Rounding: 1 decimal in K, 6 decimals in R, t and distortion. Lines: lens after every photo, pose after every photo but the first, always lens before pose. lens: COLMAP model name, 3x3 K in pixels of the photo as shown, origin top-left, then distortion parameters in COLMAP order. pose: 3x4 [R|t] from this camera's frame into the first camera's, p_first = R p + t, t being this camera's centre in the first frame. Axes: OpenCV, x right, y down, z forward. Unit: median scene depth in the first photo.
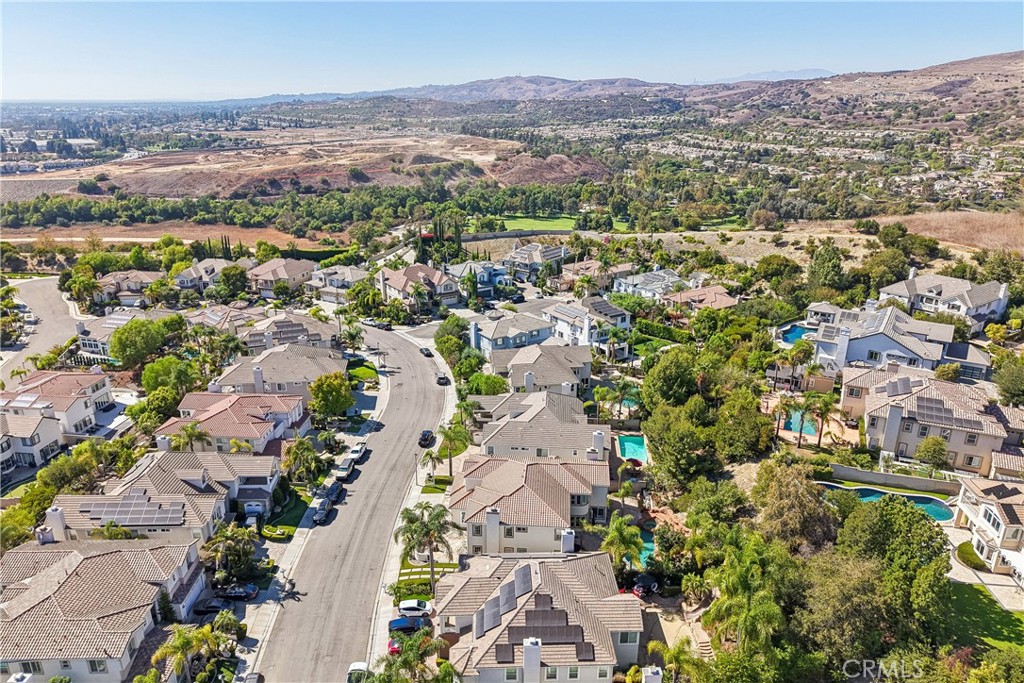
lens RADIAL K [[689.1, 0, 512.0], [0, 689.1, 341.5], [0, 0, 1]] dist [0.051236, -0.035140]
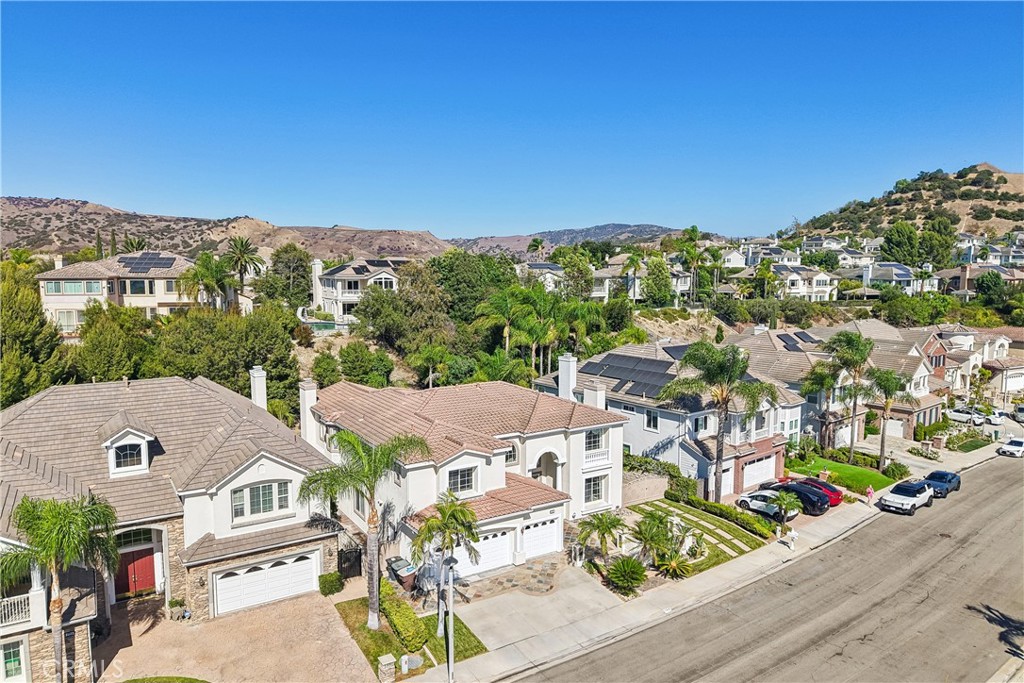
lens RADIAL K [[687.7, 0, 510.8], [0, 687.7, 350.5], [0, 0, 1]] dist [0.030372, -0.028636]
pose [[-0.588565, -0.106081, 0.801460, -0.034383], [0.264763, 0.911391, 0.315066, 0.001605], [-0.763866, 0.397634, -0.508327, 0.103964]]
